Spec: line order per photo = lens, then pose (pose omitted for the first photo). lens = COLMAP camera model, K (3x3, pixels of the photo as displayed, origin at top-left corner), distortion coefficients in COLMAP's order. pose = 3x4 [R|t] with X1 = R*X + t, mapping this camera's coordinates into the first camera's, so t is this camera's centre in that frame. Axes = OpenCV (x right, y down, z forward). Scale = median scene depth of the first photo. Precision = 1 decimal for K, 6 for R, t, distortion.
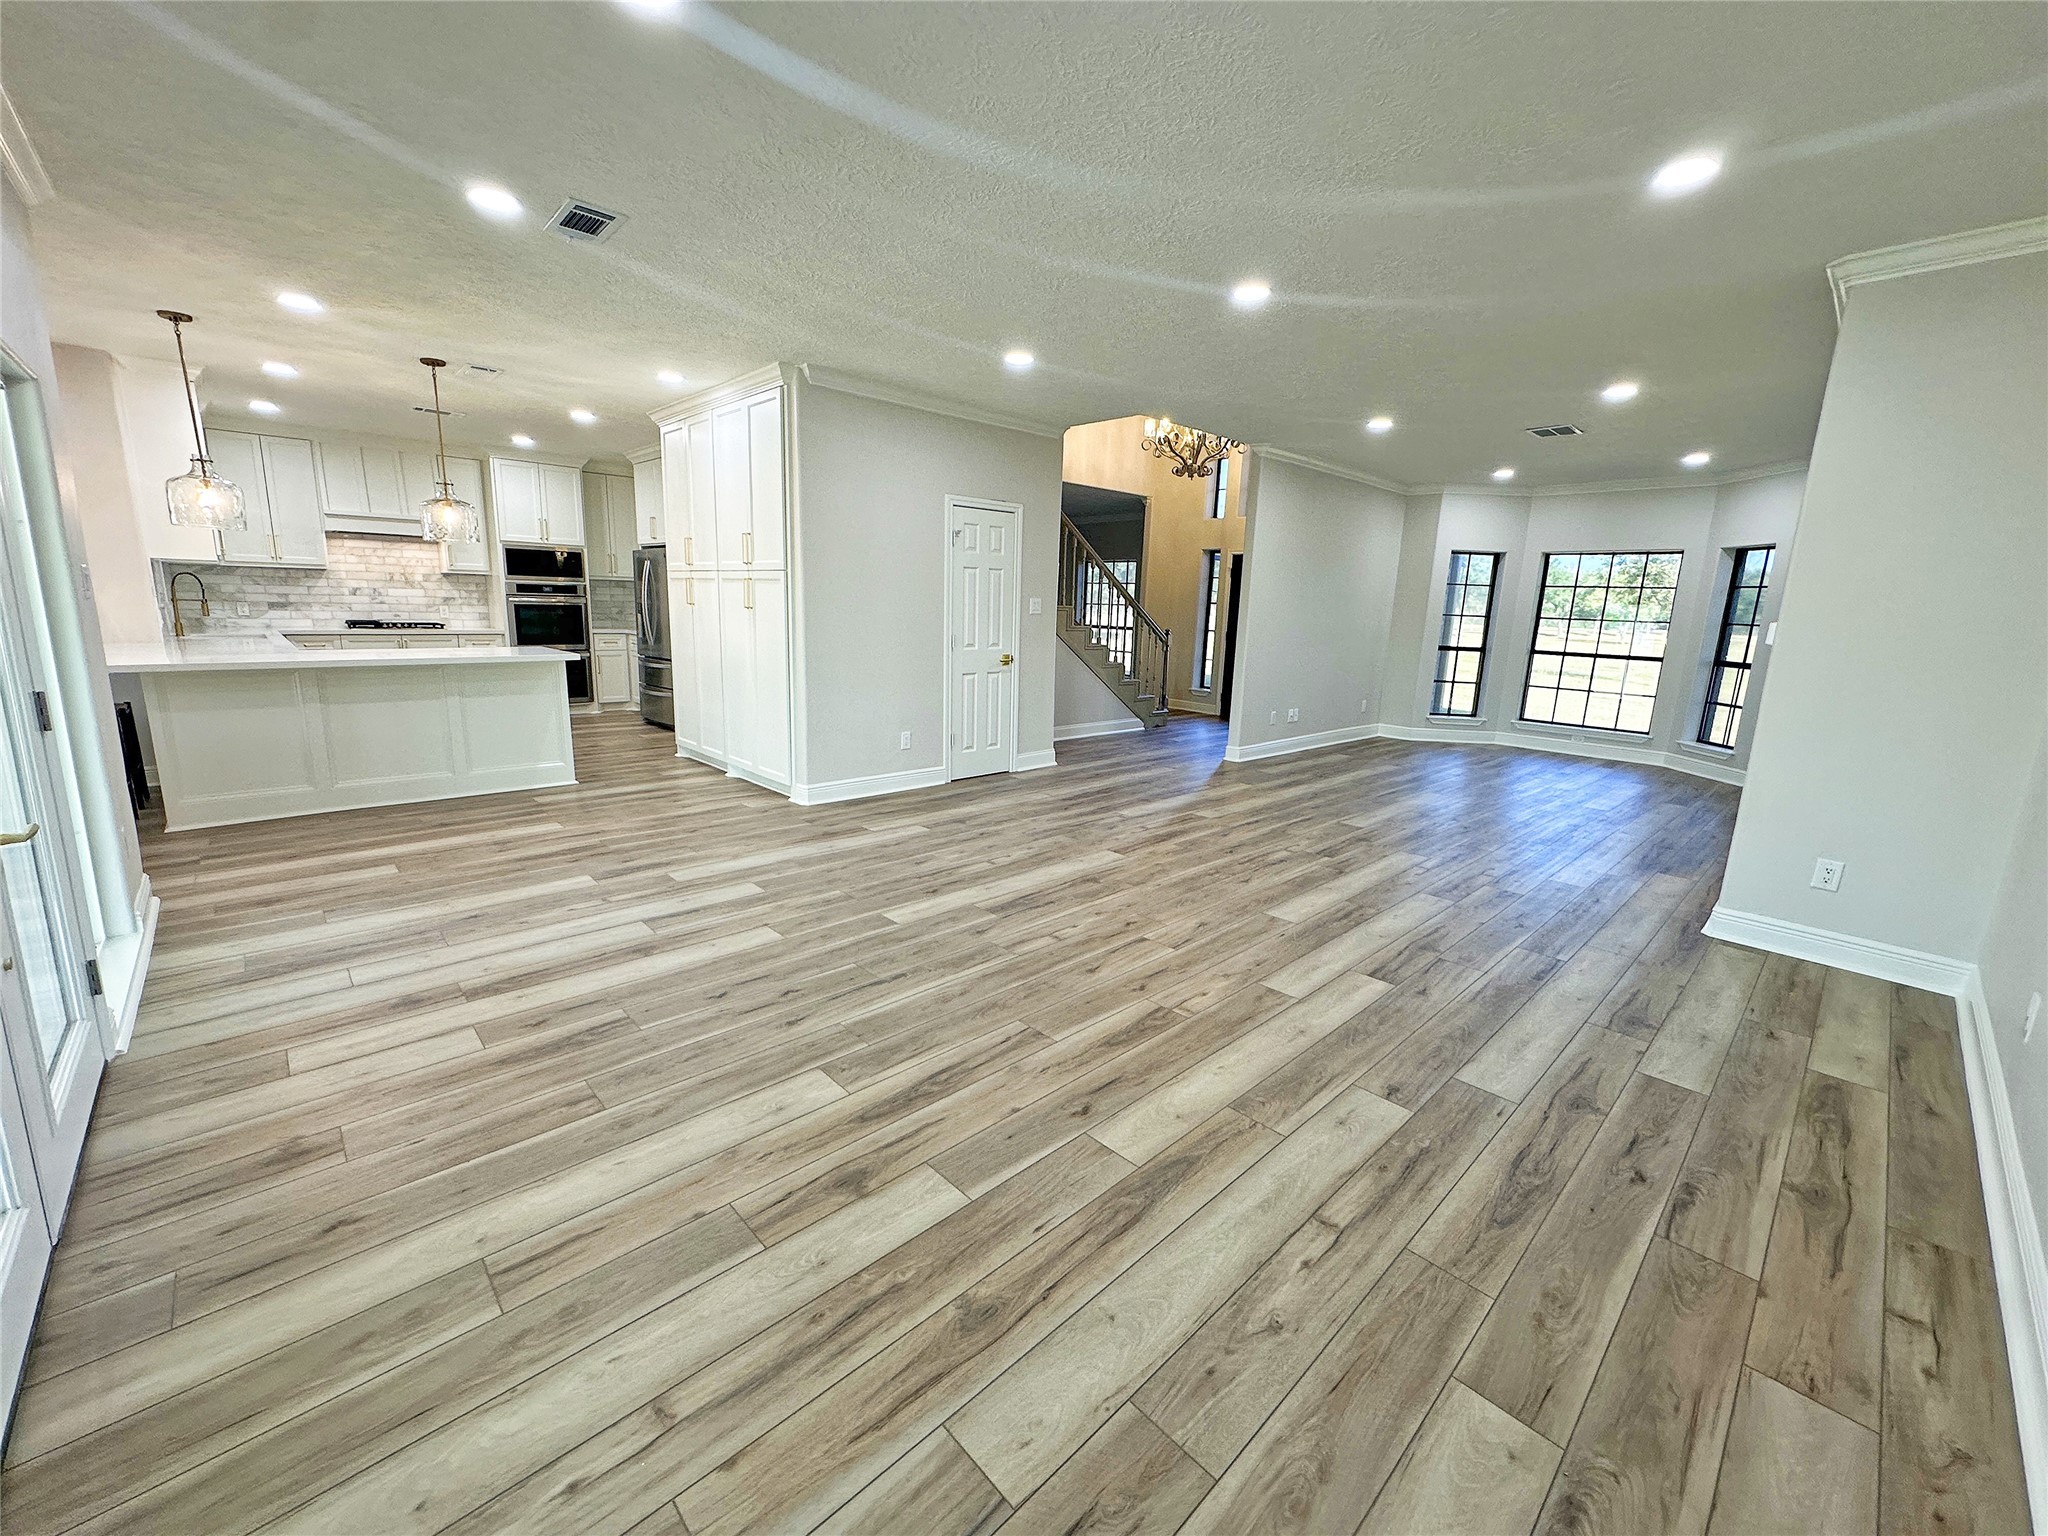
lens RADIAL K [[826.0, 0, 1024.0], [0, 826.0, 768.0], [0, 0, 1]] dist [0.021159, -0.000126]
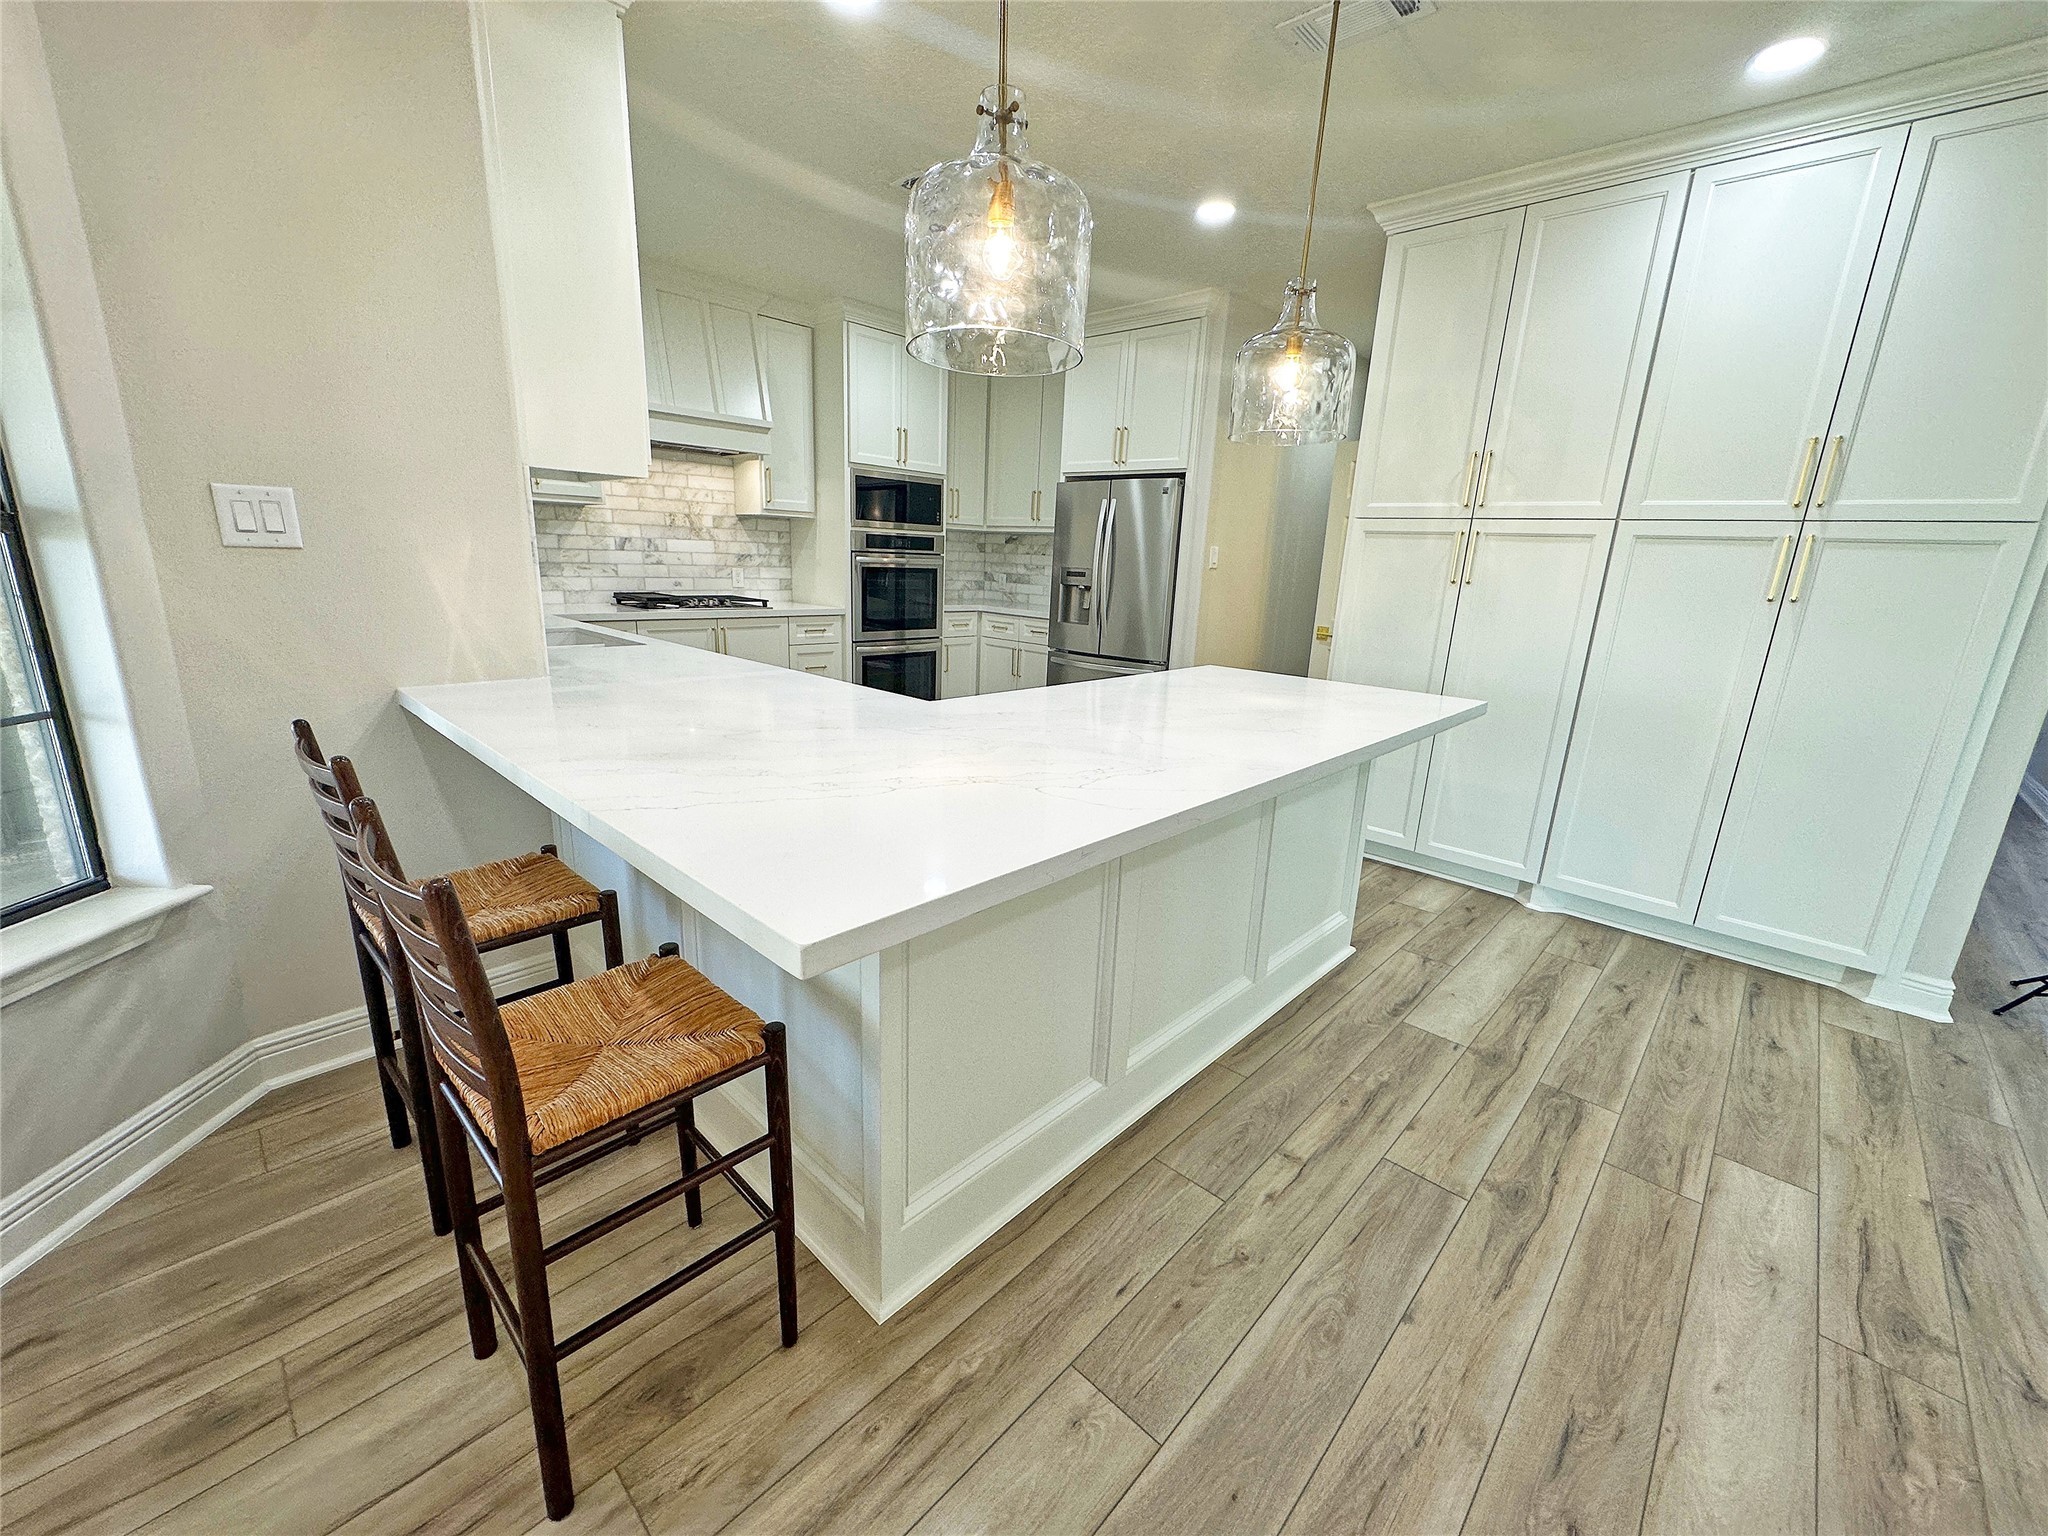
lens RADIAL K [[835.9, 0, 1049.6], [0, 835.9, 760.6], [0, 0, 1]] dist [0.068832, -0.000067]
pose [[0.996972, -0.007692, 0.077384, -1.062990], [0.003250, 0.998347, 0.057375, -0.176425], [-0.077697, -0.056950, 0.995349, 0.702755]]
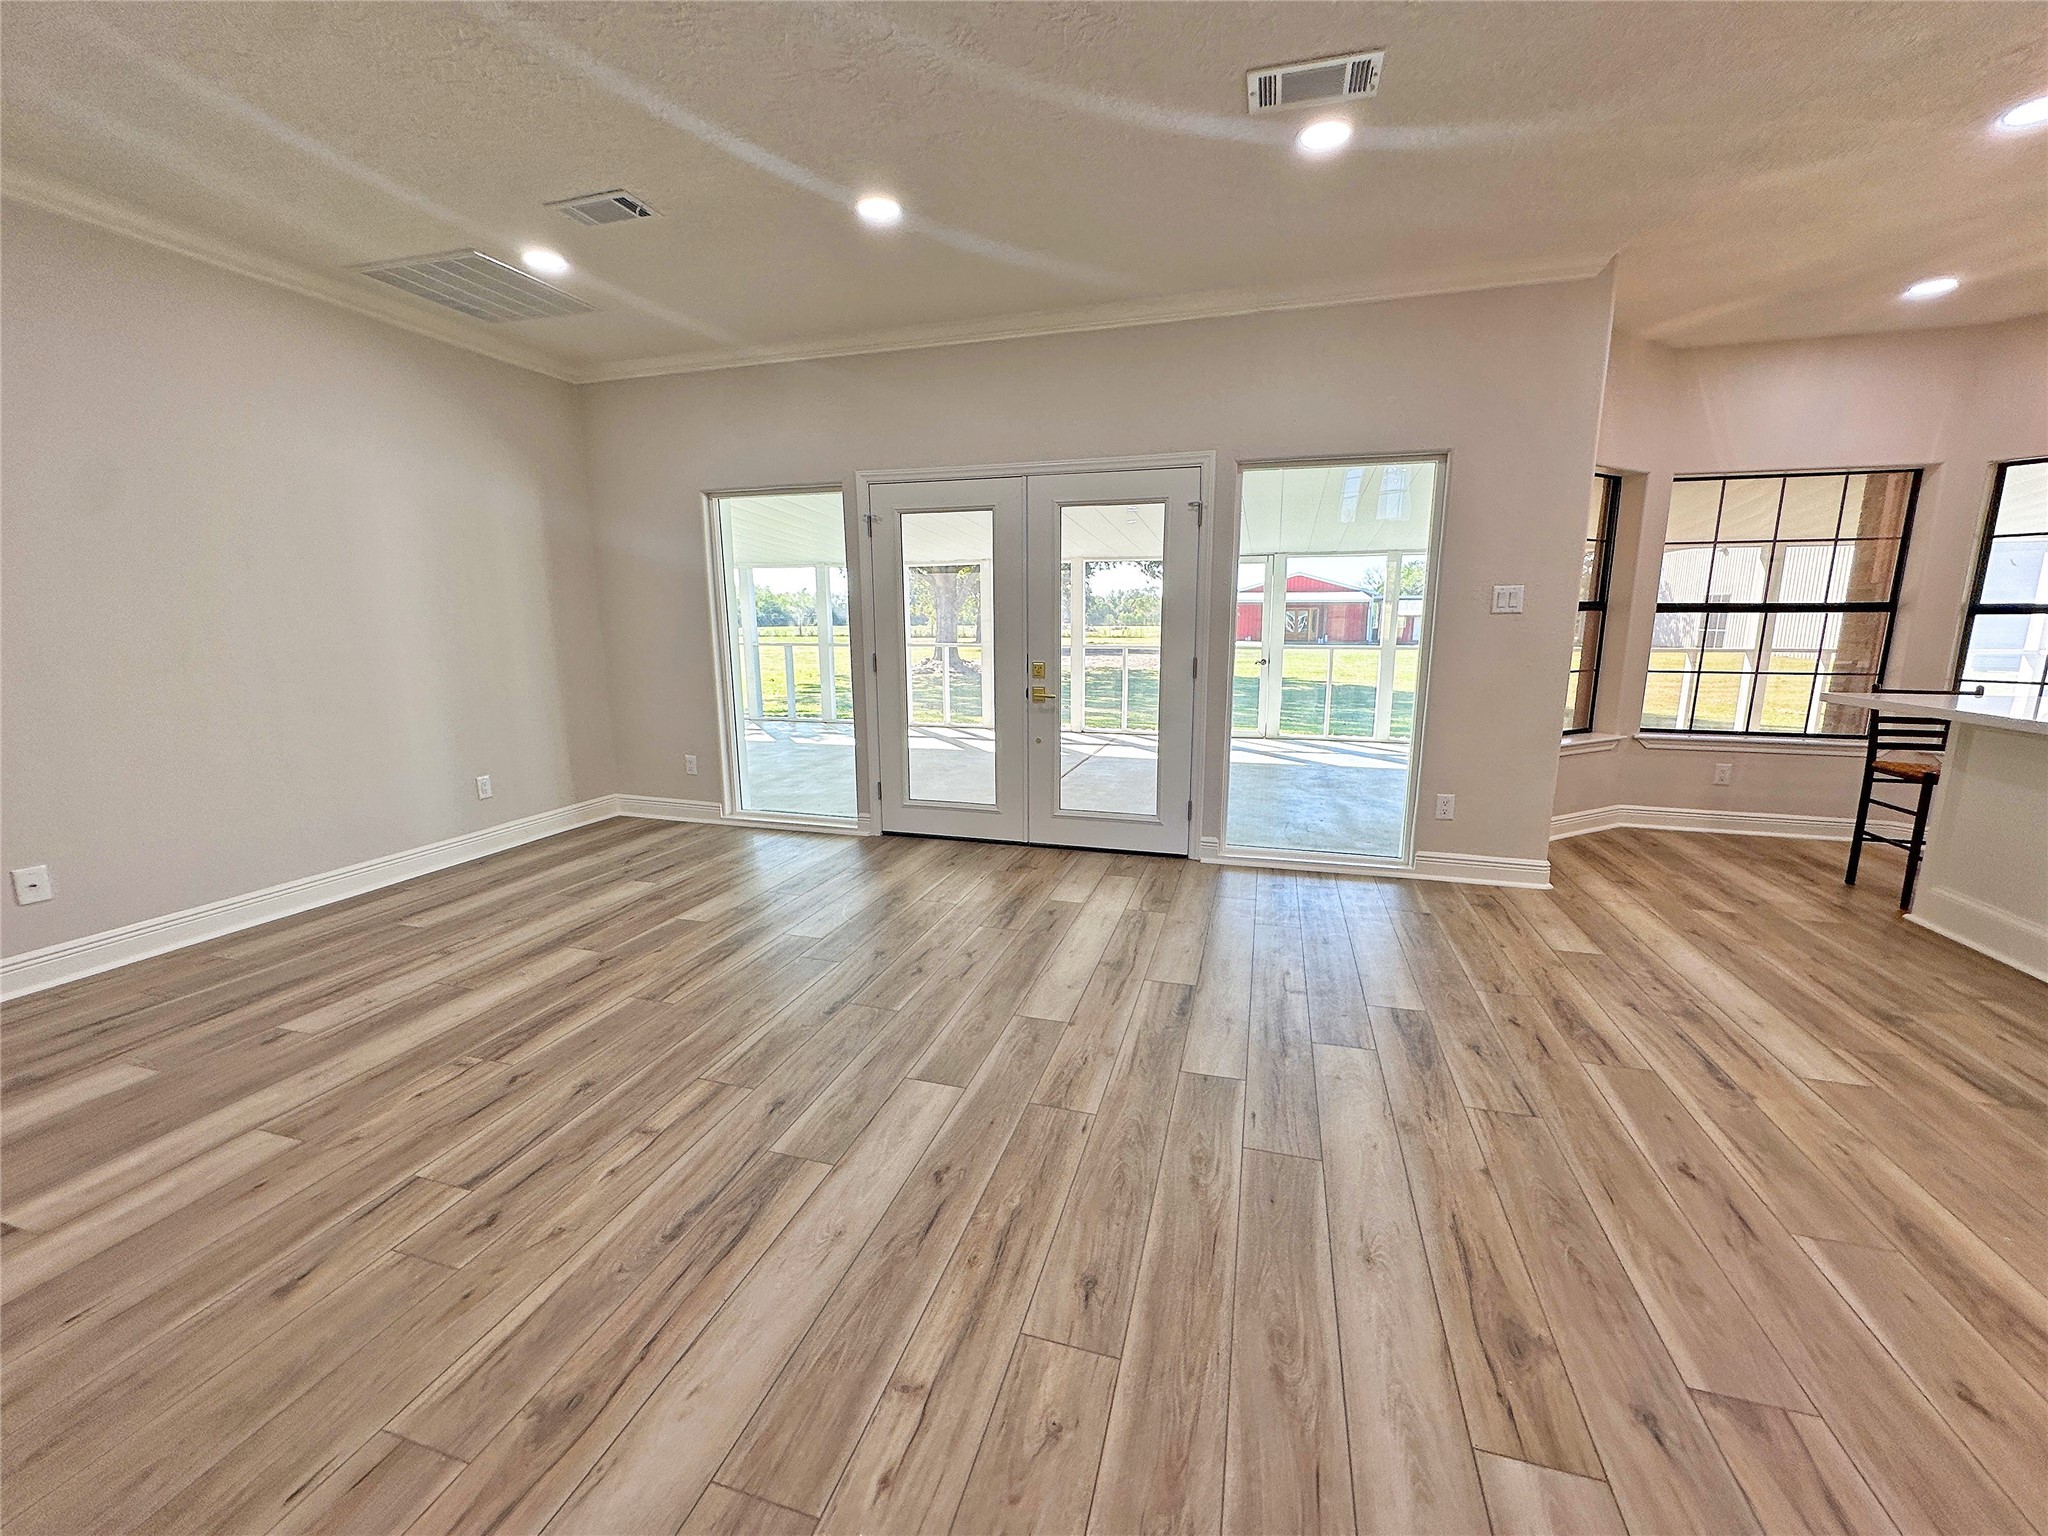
lens RADIAL K [[826.0, 0, 1024.0], [0, 826.0, 768.0], [0, 0, 1]] dist [0.021159, -0.000126]
pose [[-0.866946, 0.068214, -0.493712, 0.067879], [-0.117668, 0.934574, 0.335748, -0.229692], [0.484313, 0.349169, -0.802198, 1.251892]]
